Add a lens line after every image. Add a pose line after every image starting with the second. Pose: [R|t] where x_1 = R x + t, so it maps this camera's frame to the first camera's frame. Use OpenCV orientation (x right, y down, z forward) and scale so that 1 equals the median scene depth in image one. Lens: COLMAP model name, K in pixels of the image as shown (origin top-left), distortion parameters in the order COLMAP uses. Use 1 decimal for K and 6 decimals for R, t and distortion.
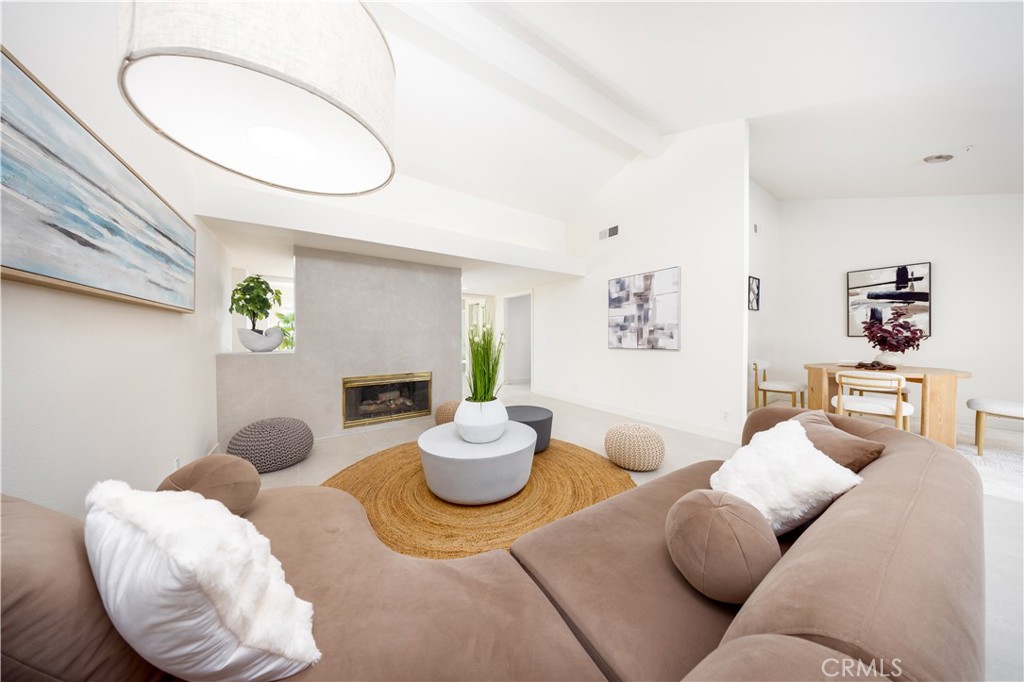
lens RADIAL K [[300.0, 0, 513.8], [0, 300.0, 338.0], [0, 0, 1]] dist [-0.001690, -0.000082]
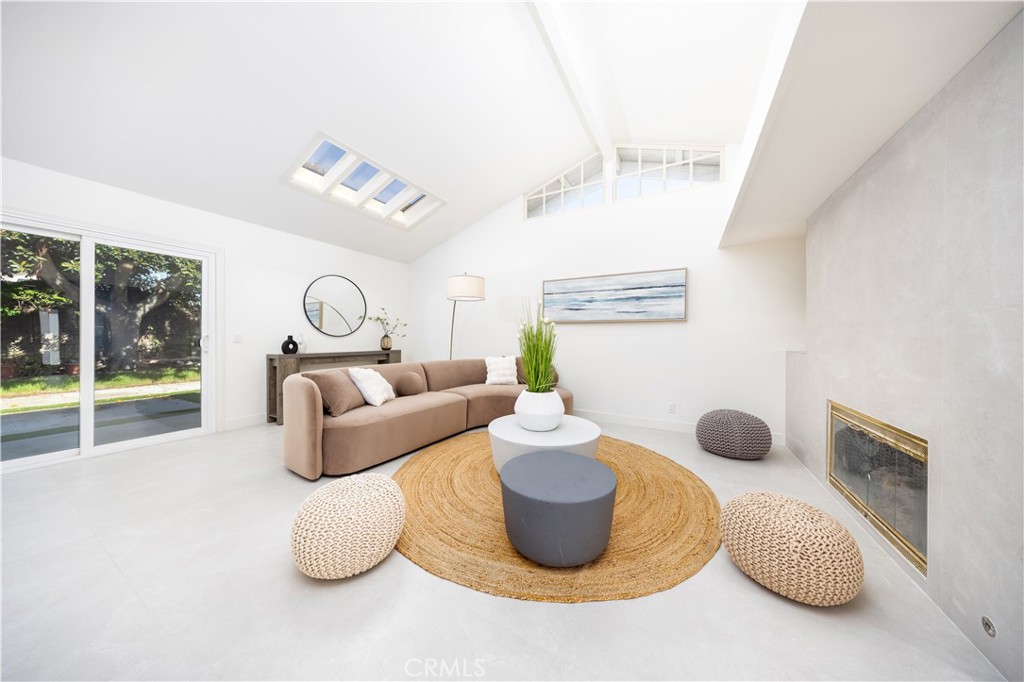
lens RADIAL K [[300.0, 0, 513.8], [0, 300.0, 338.0], [0, 0, 1]] dist [-0.001690, -0.000082]
pose [[-0.895681, -0.000375, -0.444697, 0.380124], [-0.002553, 0.999988, 0.004299, 0.008571], [0.444690, 0.004986, -0.895671, 1.637156]]
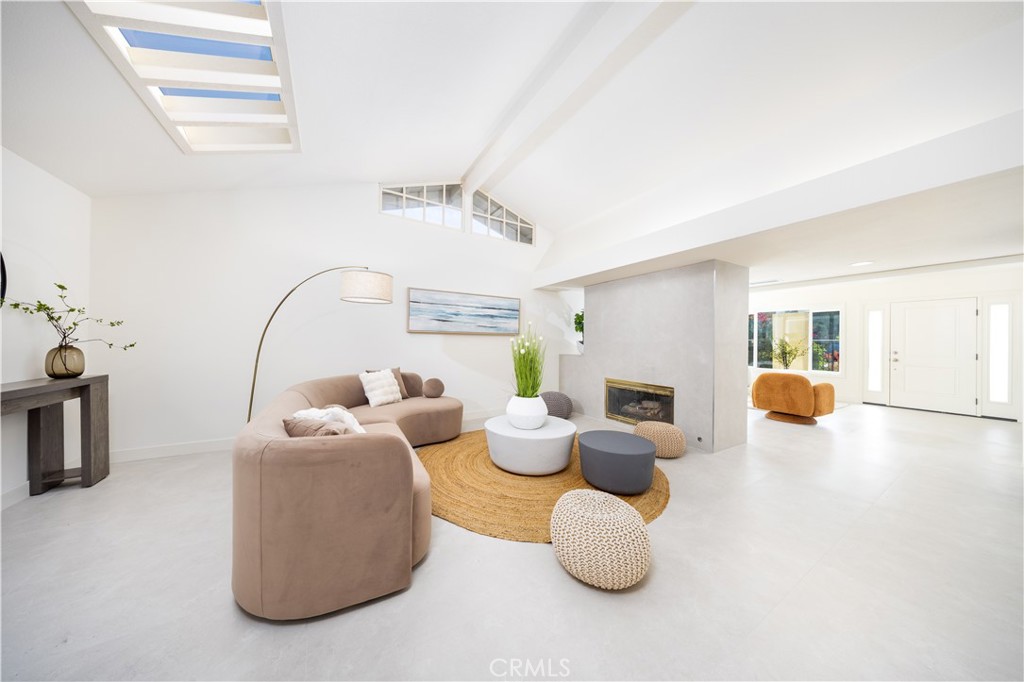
lens RADIAL K [[306.7, 0, 493.2], [0, 306.7, 340.7], [0, 0, 1]] dist [0.000540, 0.000002]
pose [[-0.106612, 0.004219, -0.994292, 1.041288], [-0.015230, 0.999867, 0.005876, -0.037764], [0.994184, 0.015770, -0.106534, 0.848096]]
